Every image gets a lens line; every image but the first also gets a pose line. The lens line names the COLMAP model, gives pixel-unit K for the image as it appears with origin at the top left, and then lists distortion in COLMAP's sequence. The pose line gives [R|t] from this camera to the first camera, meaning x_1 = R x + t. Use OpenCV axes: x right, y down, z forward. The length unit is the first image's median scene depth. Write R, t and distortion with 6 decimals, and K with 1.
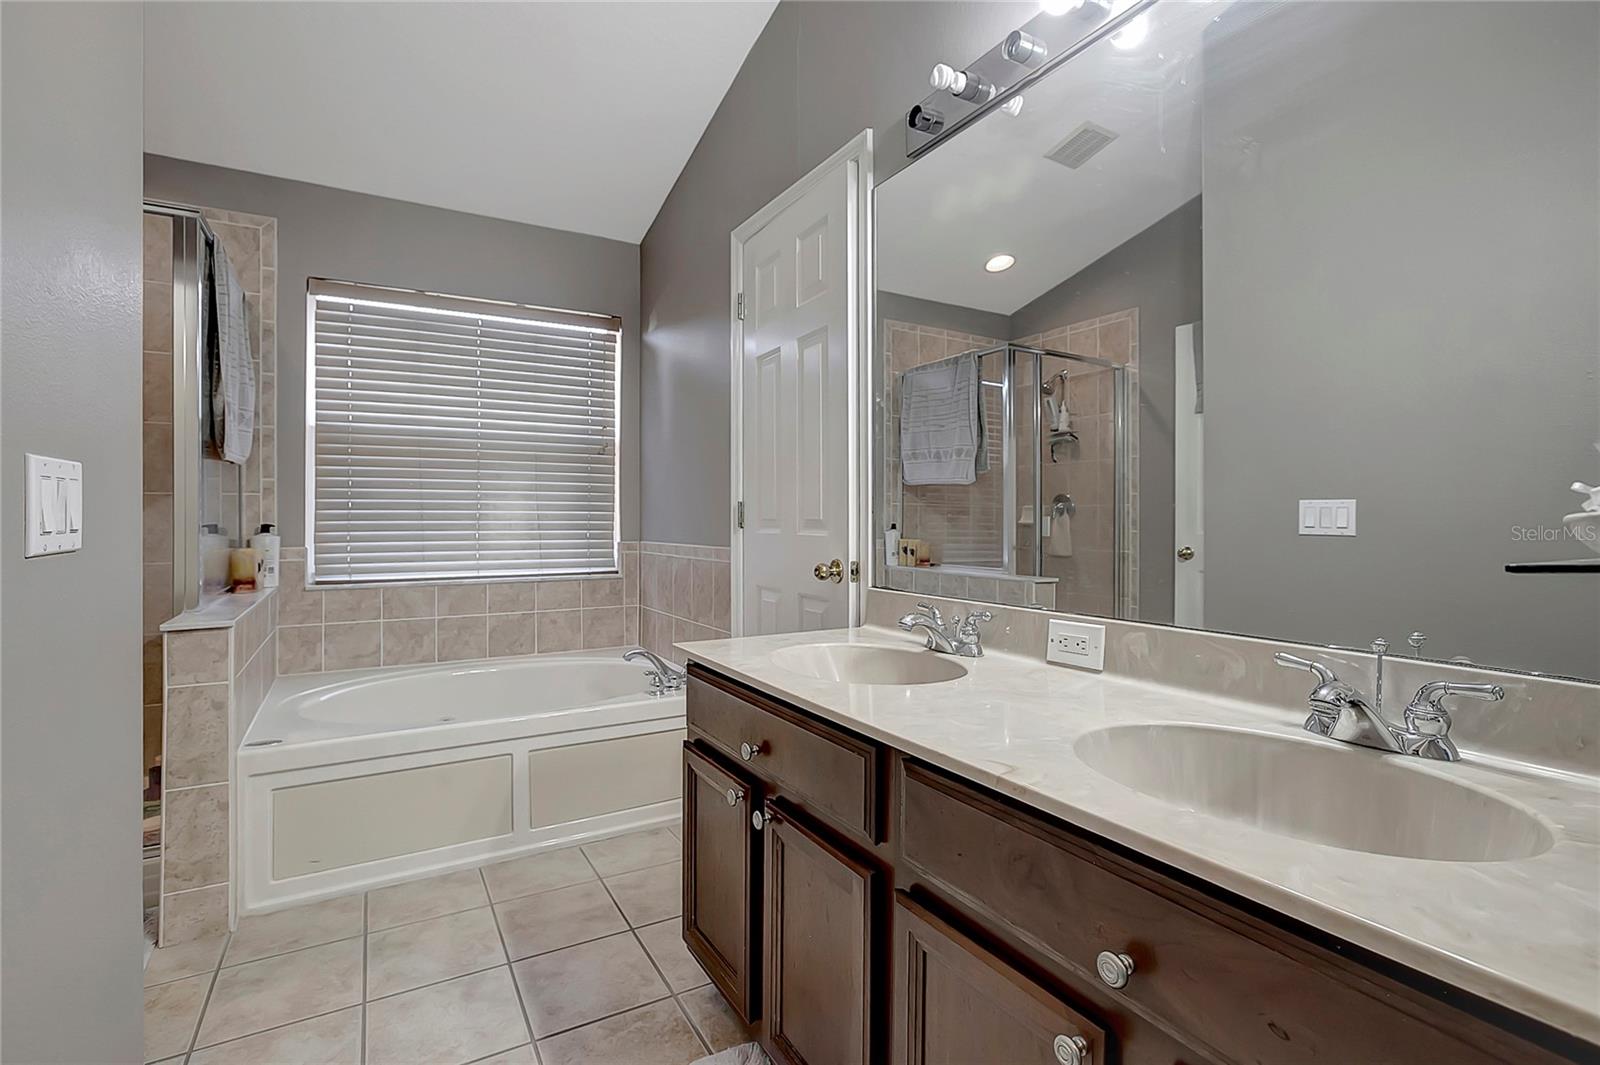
lens RADIAL K [[724.2, 0, 767.8], [0, 724.2, 515.6], [0, 0, 1]] dist [-0.027608, 0.012927]
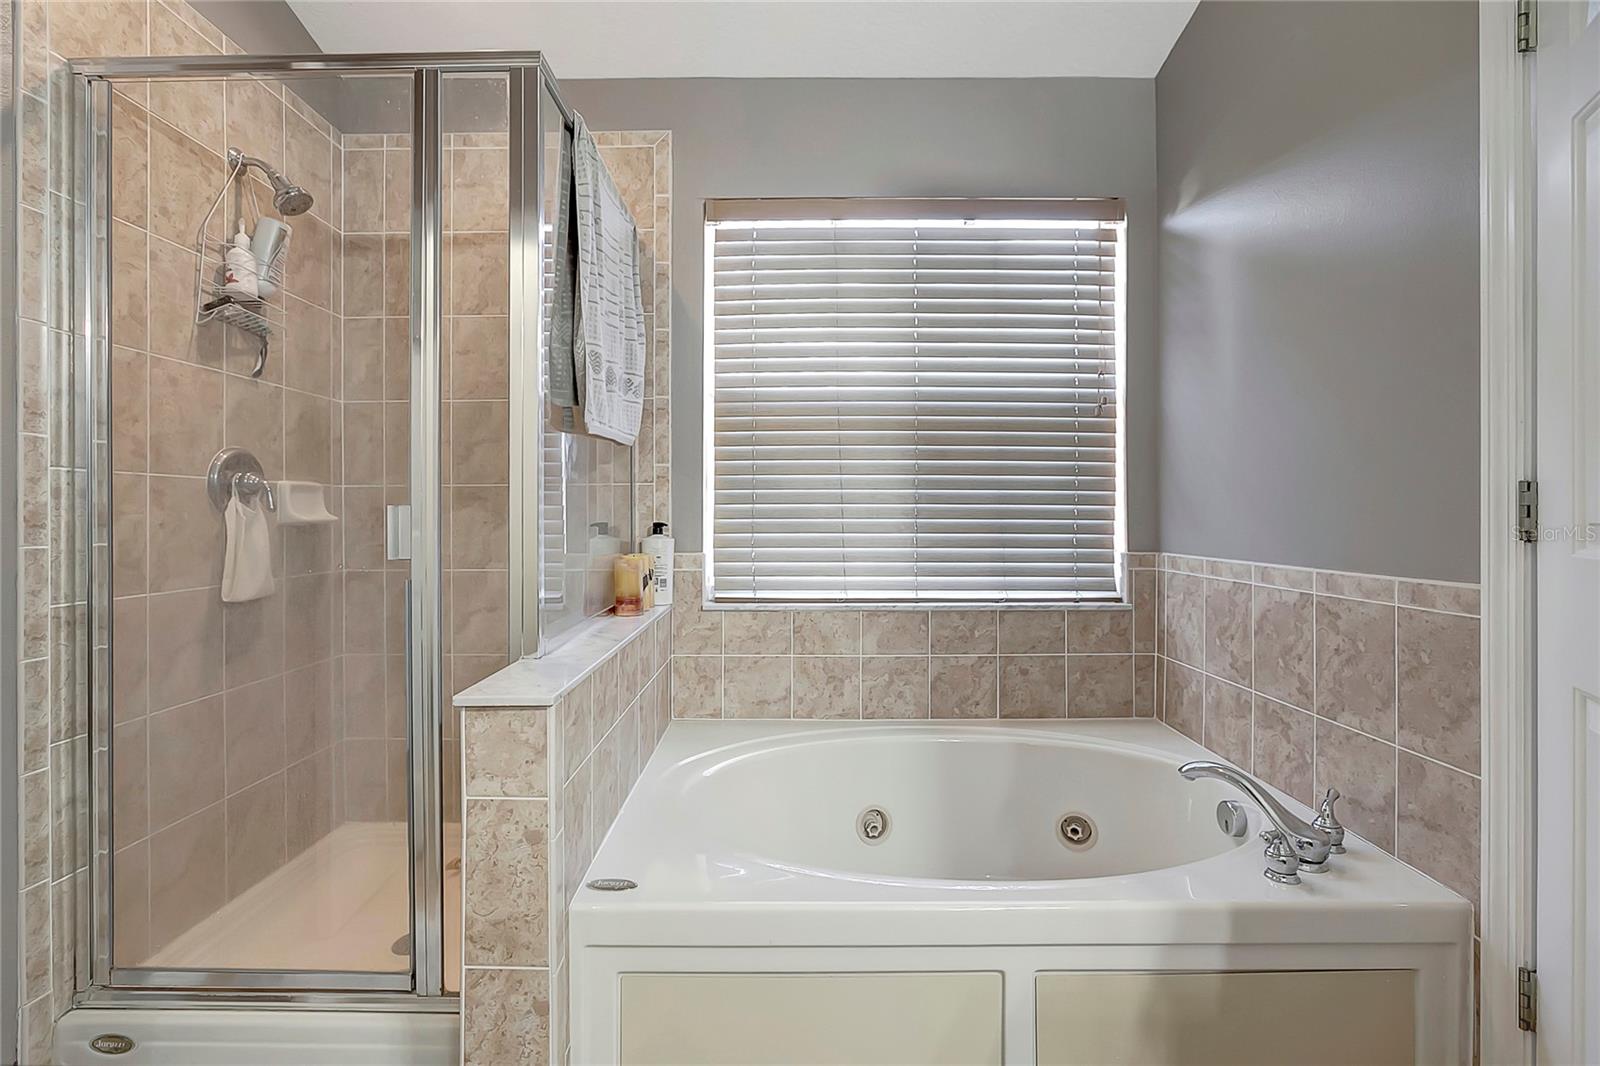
lens RADIAL K [[746.2, 0, 791.5], [0, 746.2, 512.0], [0, 0, 1]] dist [0.002684, 0.015286]
pose [[0.874036, 0.001671, -0.485859, -0.176820], [0.000532, 0.999990, 0.004398, -0.002921], [0.485861, -0.004103, 0.874026, 0.352263]]
